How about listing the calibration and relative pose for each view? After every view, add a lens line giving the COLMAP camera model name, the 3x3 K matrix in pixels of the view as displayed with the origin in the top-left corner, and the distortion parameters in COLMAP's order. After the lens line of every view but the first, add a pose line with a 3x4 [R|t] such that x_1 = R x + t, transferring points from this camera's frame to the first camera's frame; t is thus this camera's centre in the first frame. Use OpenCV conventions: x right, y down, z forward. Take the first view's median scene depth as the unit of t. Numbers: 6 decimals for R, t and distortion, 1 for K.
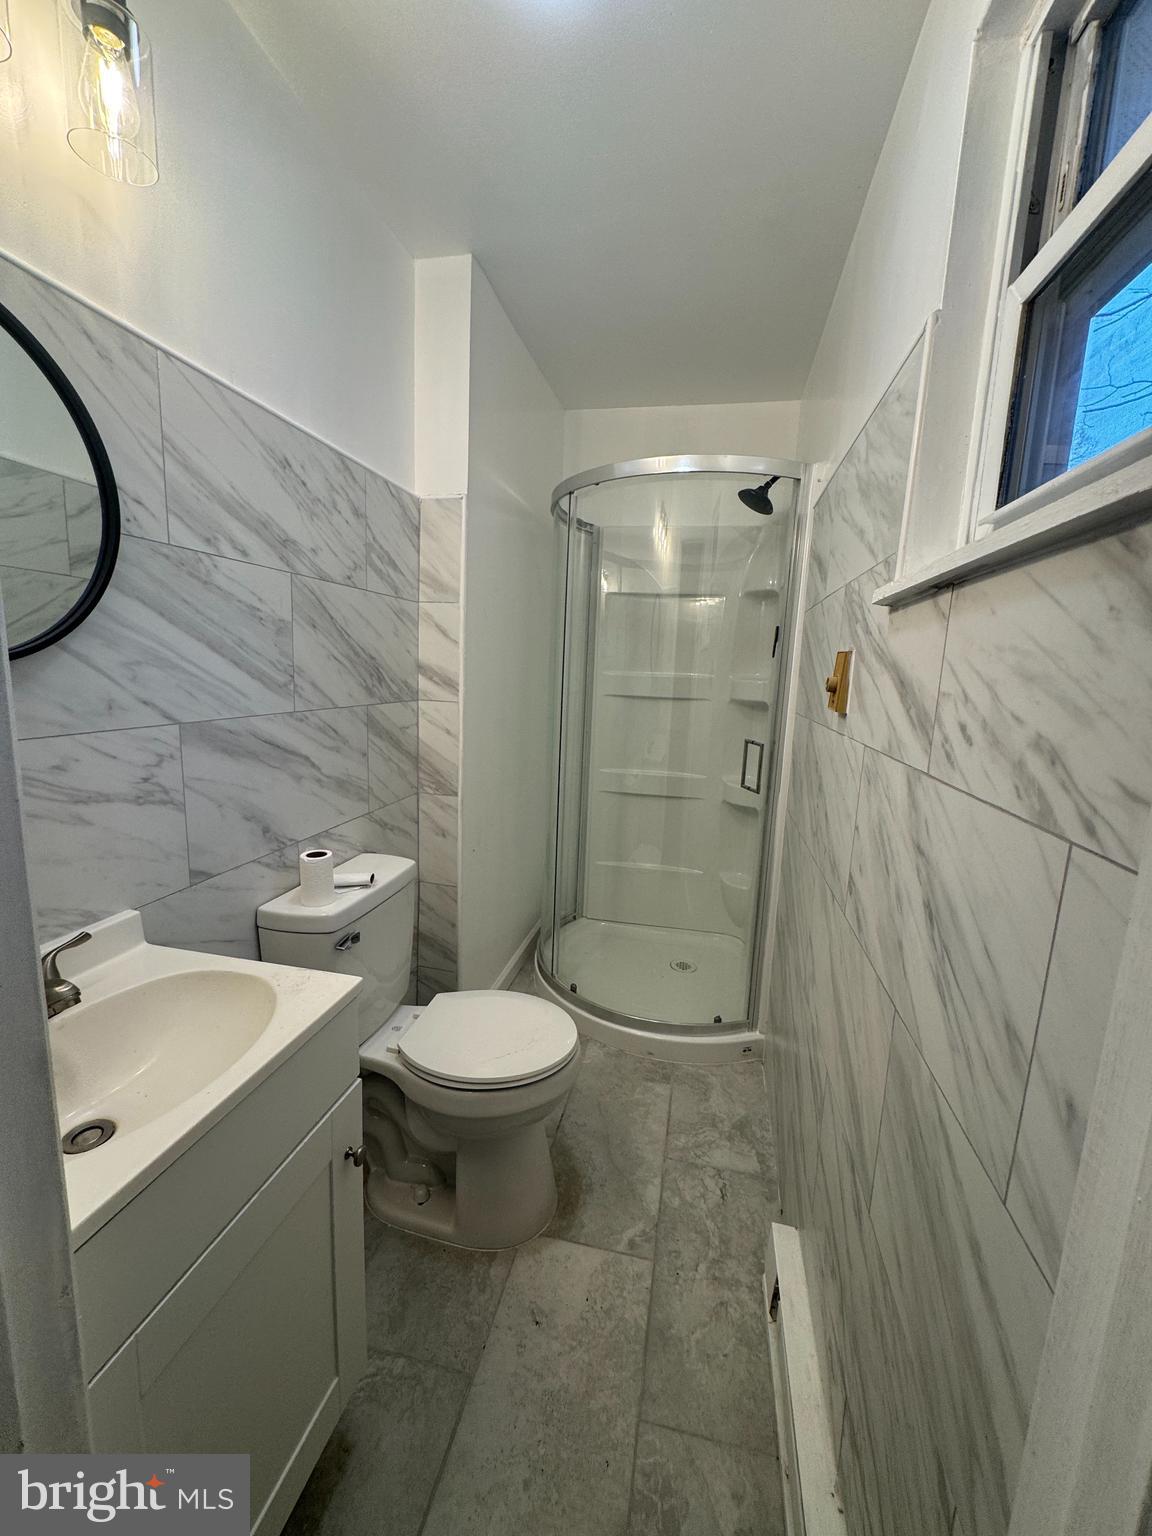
lens RADIAL K [[611.0, 0, 575.0], [0, 611.0, 768.2], [0, 0, 1]] dist [-0.001100, 0.000903]
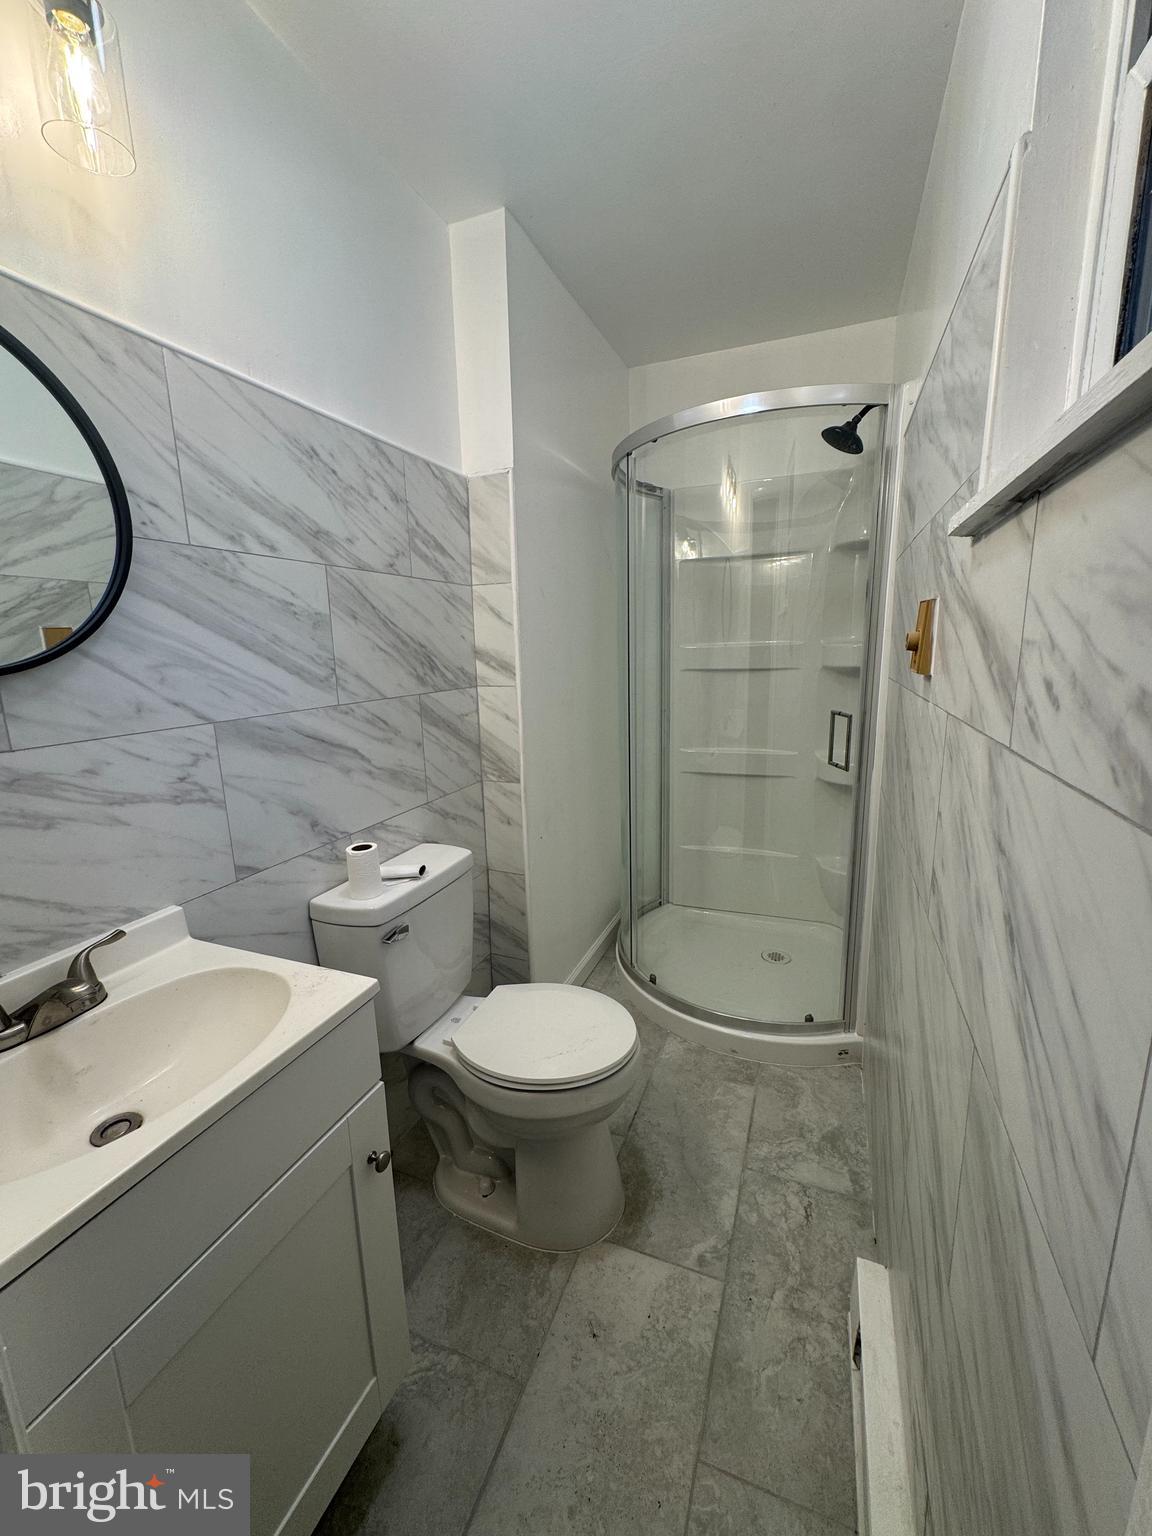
lens RADIAL K [[611.0, 0, 575.0], [0, 611.0, 768.2], [0, 0, 1]] dist [-0.001100, 0.000903]
pose [[0.984462, -0.030840, -0.172867, 0.101400], [0.036399, 0.998914, 0.029081, -0.004627], [0.171782, -0.034921, 0.984516, 0.089122]]
